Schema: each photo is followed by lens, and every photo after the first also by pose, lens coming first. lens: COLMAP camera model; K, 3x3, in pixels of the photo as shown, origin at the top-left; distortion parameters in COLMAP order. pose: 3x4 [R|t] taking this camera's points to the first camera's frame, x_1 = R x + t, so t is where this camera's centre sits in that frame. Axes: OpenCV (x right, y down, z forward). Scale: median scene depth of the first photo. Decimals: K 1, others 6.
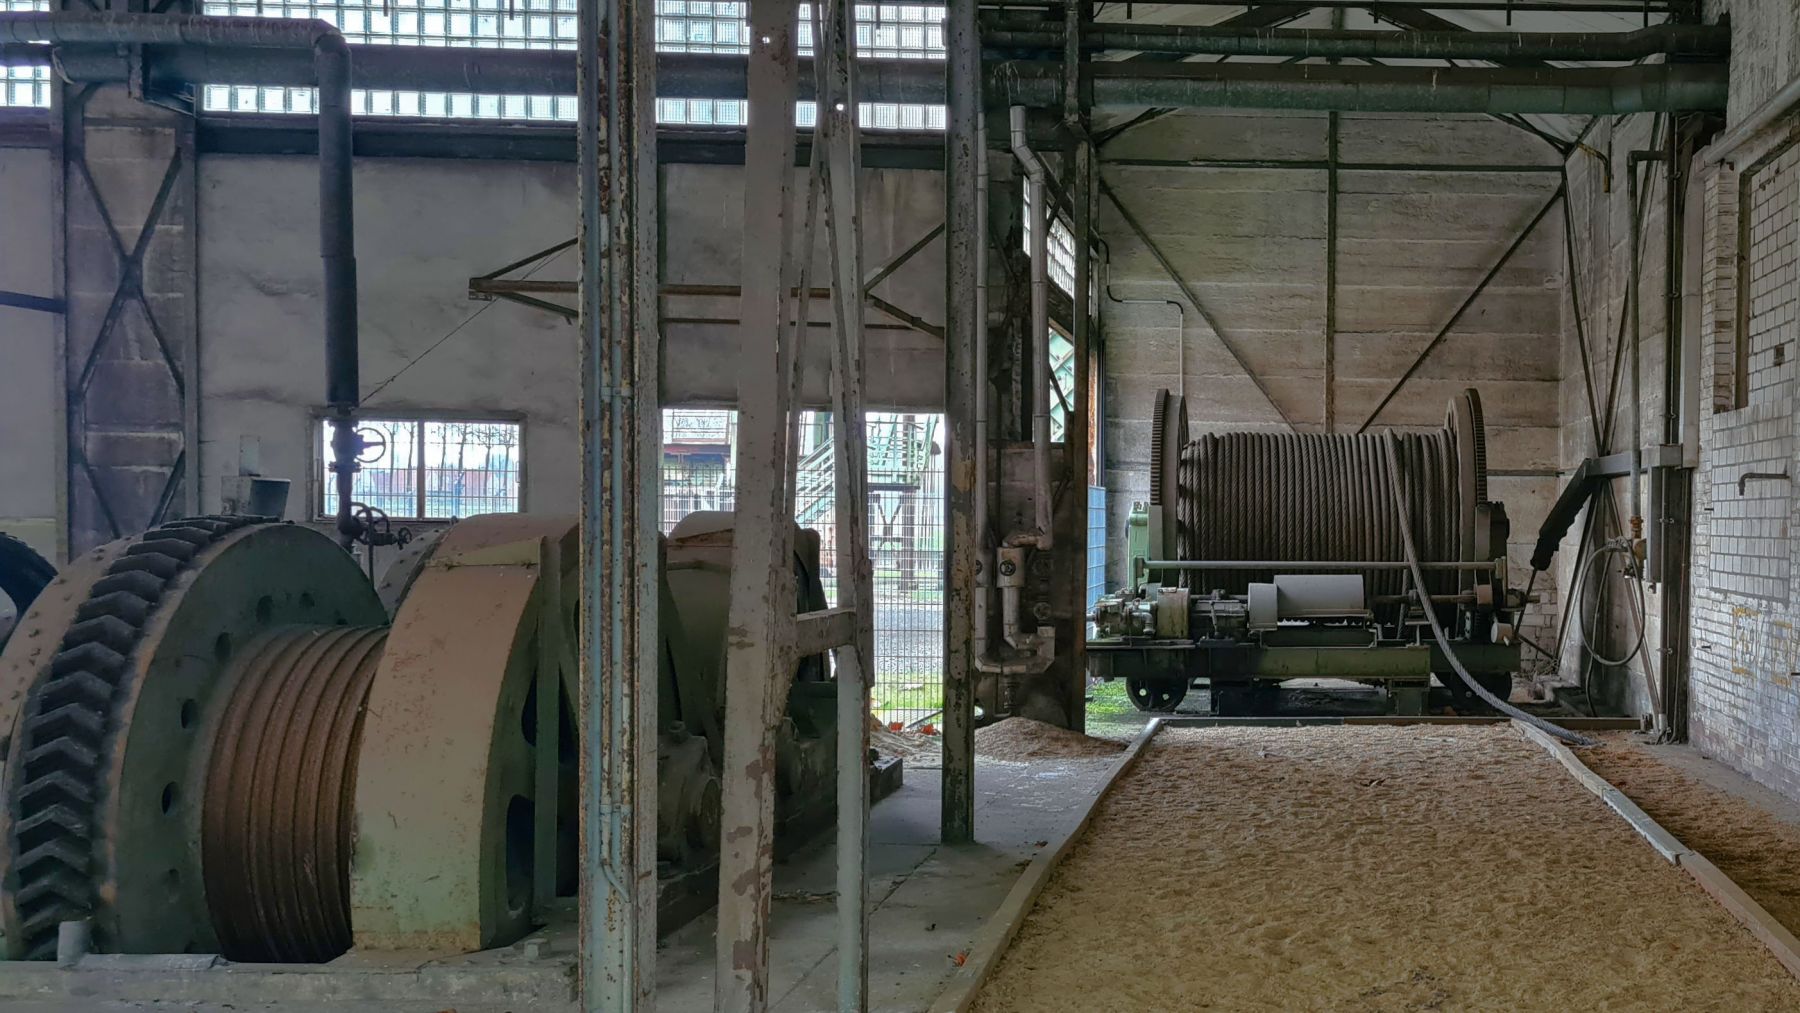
lens RADIAL K [[1339.3, 0, 917.8], [0, 1339.3, 551.2], [0, 0, 1]] dist [0.022262, -0.014662]
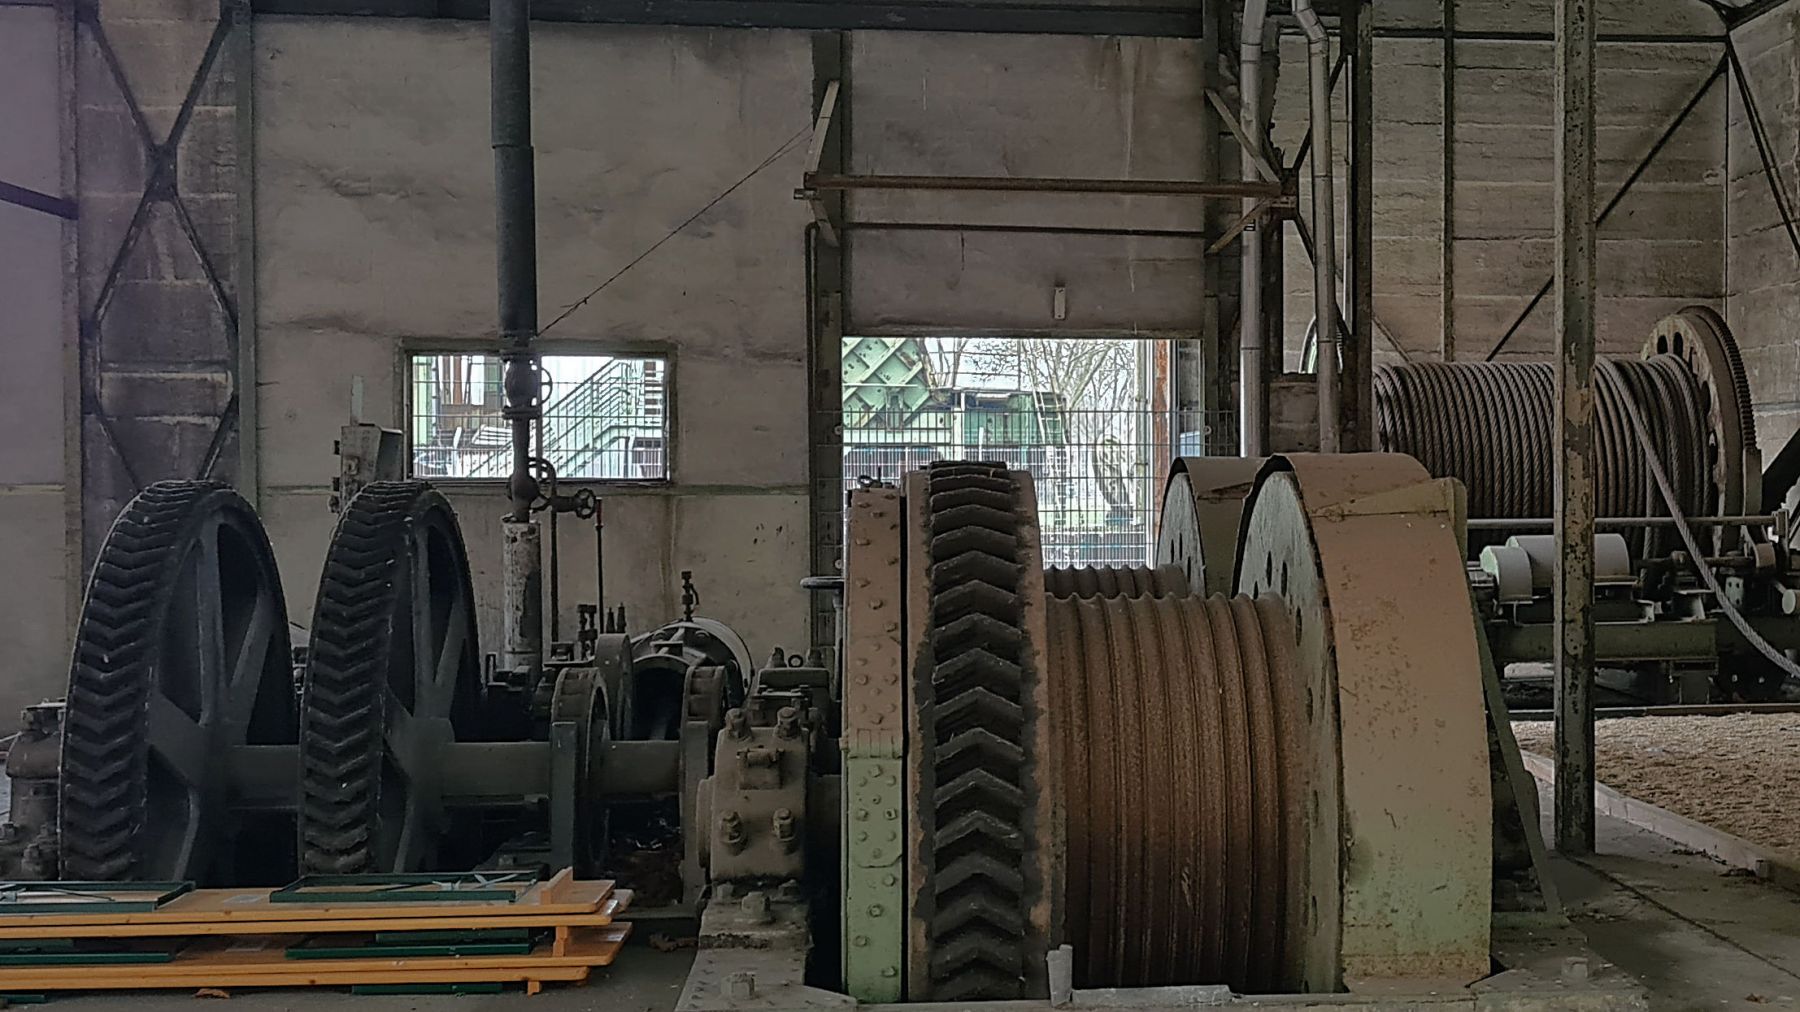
lens RADIAL K [[1701.6, 0, 900.1], [0, 1701.6, 506.3], [0, 0, 1]] dist [0.025473, 0.000000]
pose [[0.997430, -0.015074, 0.070045, -0.231550], [0.015679, 0.999844, -0.008100, 0.003141], [-0.069912, 0.009178, 0.997511, -0.010092]]
